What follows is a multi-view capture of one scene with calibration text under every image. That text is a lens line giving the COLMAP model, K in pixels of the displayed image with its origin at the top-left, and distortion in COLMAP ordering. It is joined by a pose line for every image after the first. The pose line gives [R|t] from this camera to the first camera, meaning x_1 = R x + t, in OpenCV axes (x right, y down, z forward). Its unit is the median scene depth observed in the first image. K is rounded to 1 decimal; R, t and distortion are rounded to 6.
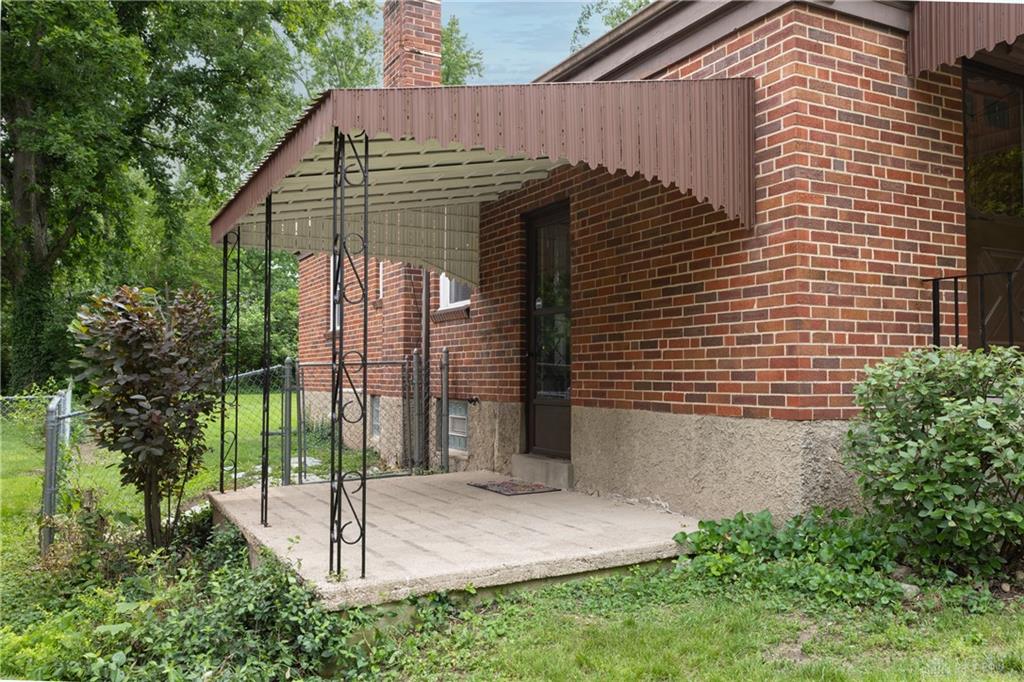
lens RADIAL K [[858.3, 0, 512.3], [0, 858.3, 345.4], [0, 0, 1]] dist [-0.003186, -0.000274]
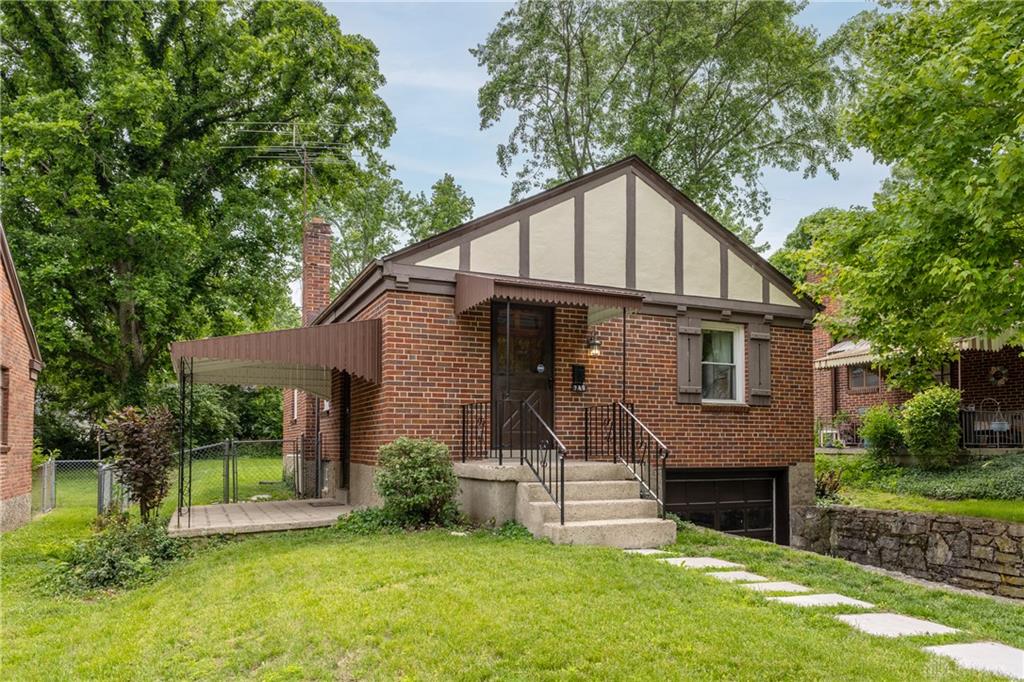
lens RADIAL K [[708.7, 0, 511.7], [0, 708.7, 404.5], [0, 0, 1]] dist [-0.005449, -0.000789]
pose [[0.998968, -0.007395, -0.044819, 0.706894], [0.006493, 0.999774, -0.020237, -0.040423], [0.044959, 0.019925, 0.998790, -0.867459]]
